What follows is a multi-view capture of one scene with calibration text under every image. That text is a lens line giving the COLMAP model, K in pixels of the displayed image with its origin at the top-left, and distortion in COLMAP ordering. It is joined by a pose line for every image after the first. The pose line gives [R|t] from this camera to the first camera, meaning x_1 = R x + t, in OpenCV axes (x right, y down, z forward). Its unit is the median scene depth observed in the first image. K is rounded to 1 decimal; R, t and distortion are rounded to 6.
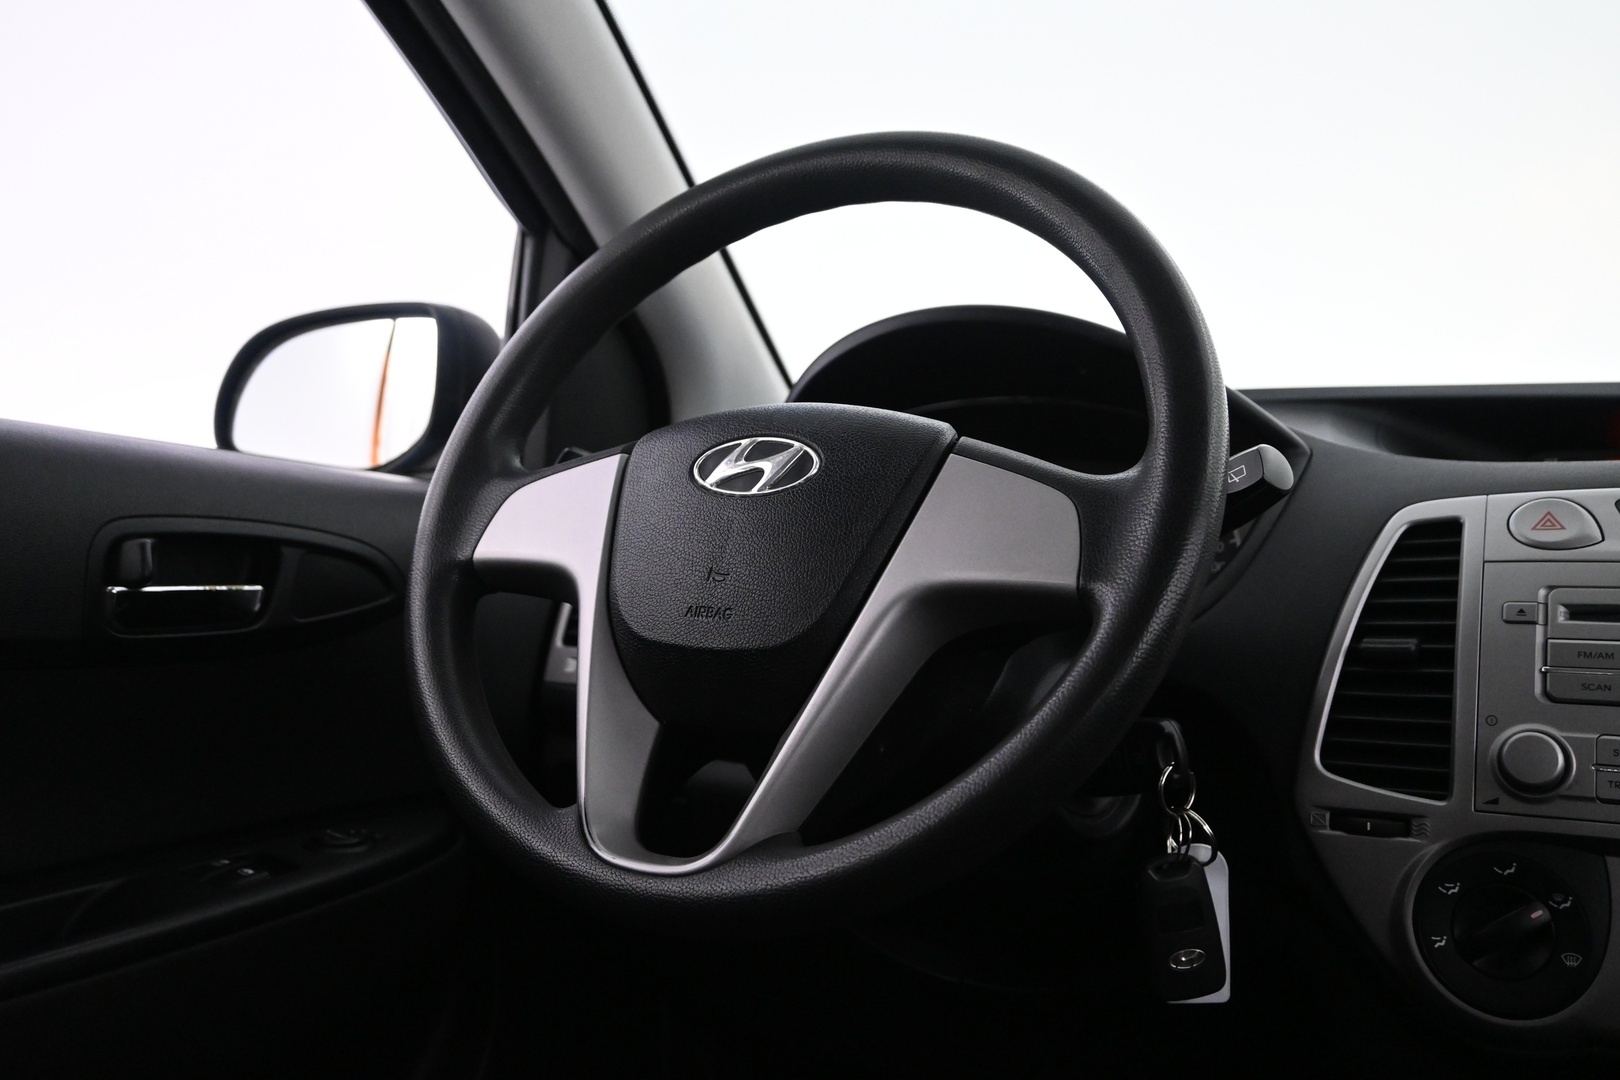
lens RADIAL K [[1343.5, 0, 808.5], [0, 1343.5, 536.1], [0, 0, 1]] dist [-0.010653, 0.008562]
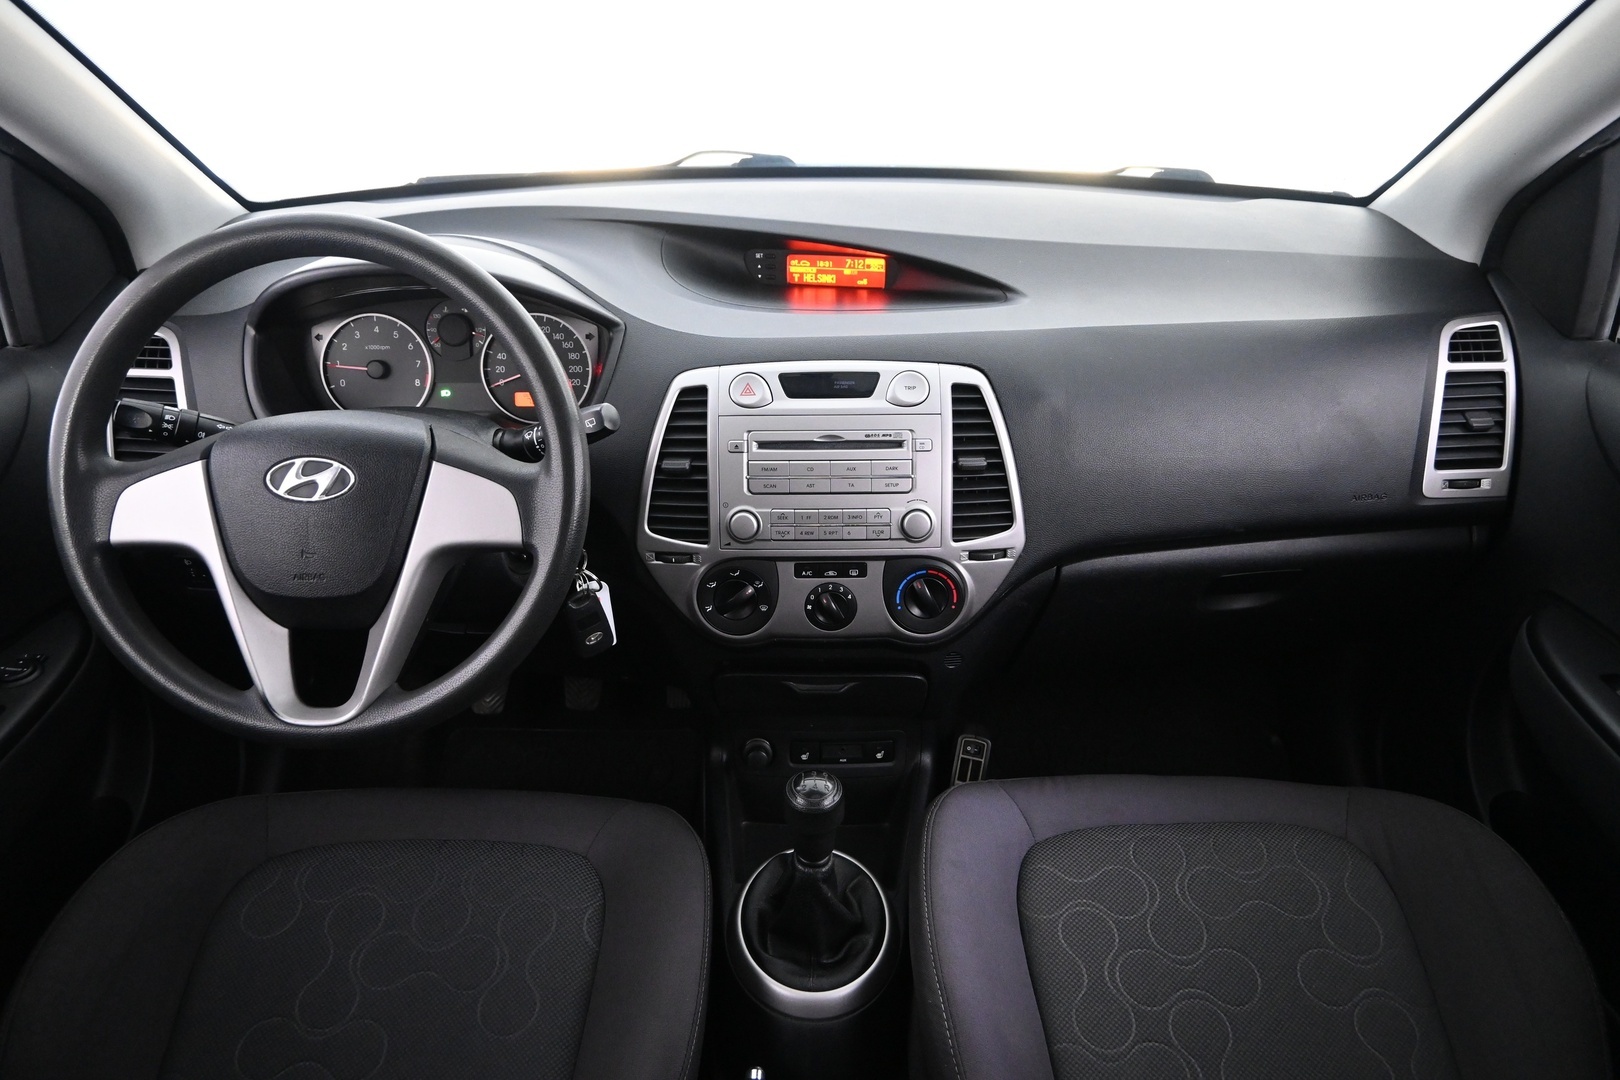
lens RADIAL K [[1148.0, 0, 811.3], [0, 1148.0, 538.5], [0, 0, 1]] dist [0.009709, 0.007105]
pose [[0.878630, -0.248328, 0.407852, -0.091359], [0.028679, 0.880035, 0.474042, -0.626512], [-0.476642, -0.404811, 0.780347, -0.422768]]
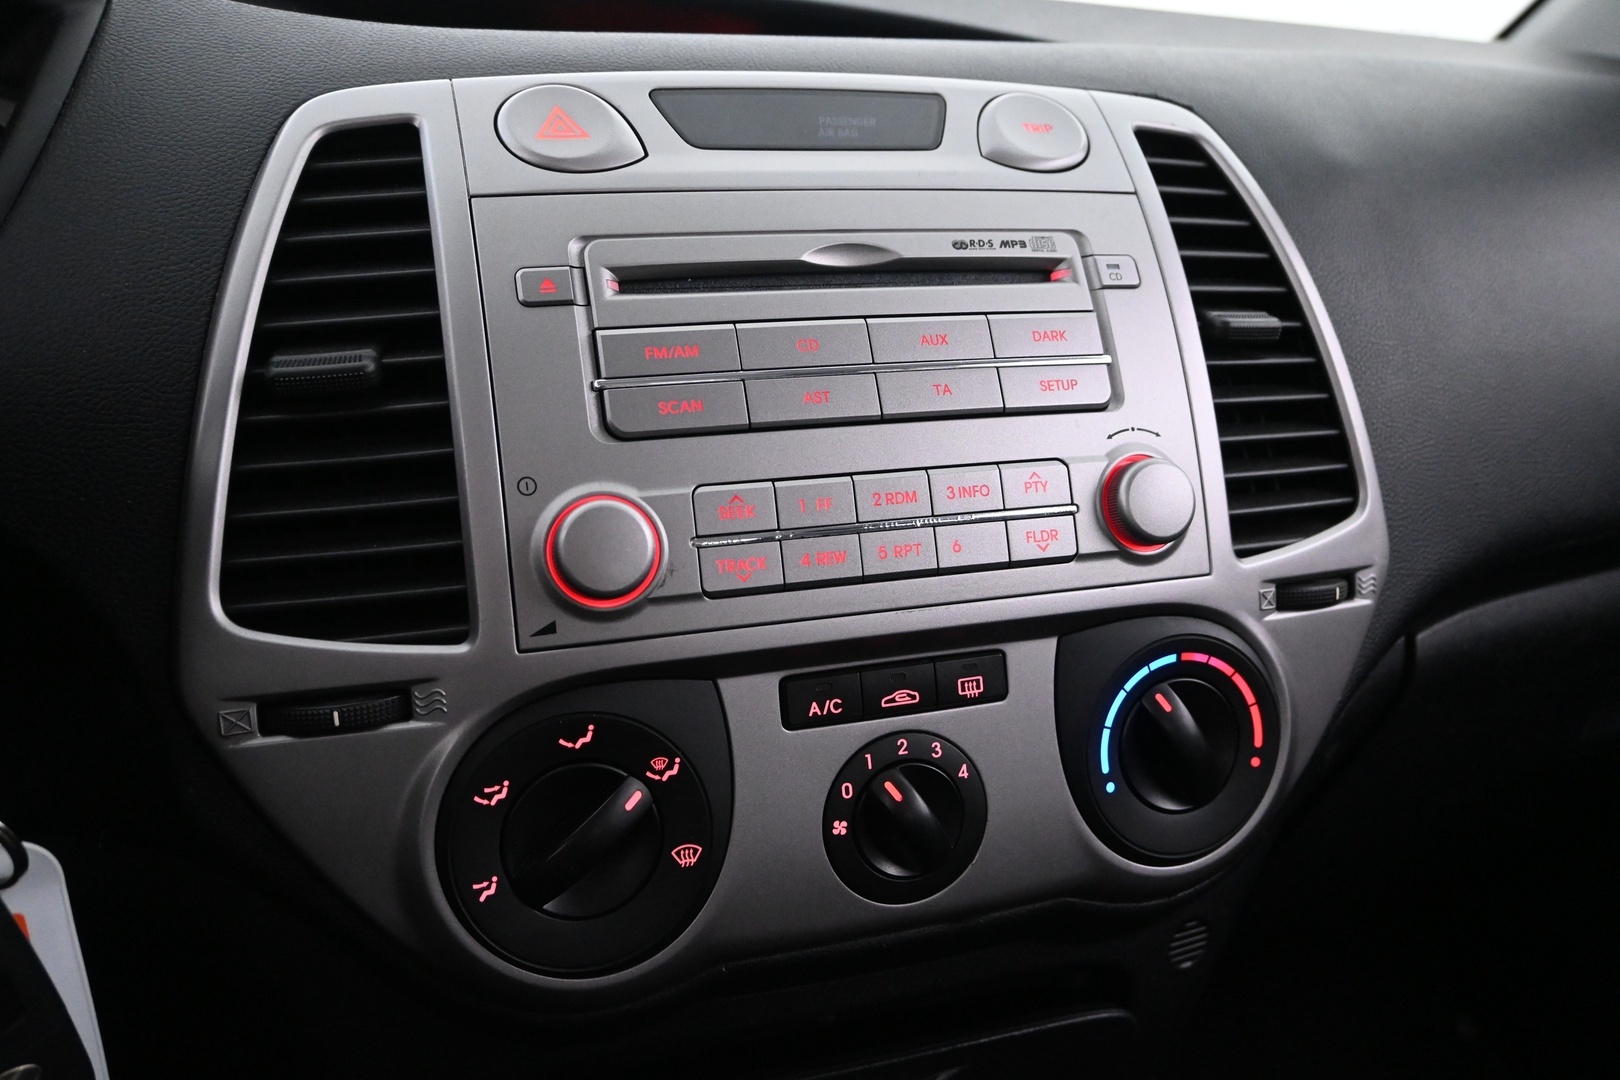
lens RADIAL K [[1289.7, 0, 813.4], [0, 1289.7, 551.3], [0, 0, 1]] dist [-0.005633, 0.008342]
pose [[0.671501, -0.201617, 0.713048, 0.201493], [0.022867, 0.967453, 0.252015, 0.031474], [-0.740651, -0.152923, 0.654256, 0.554283]]
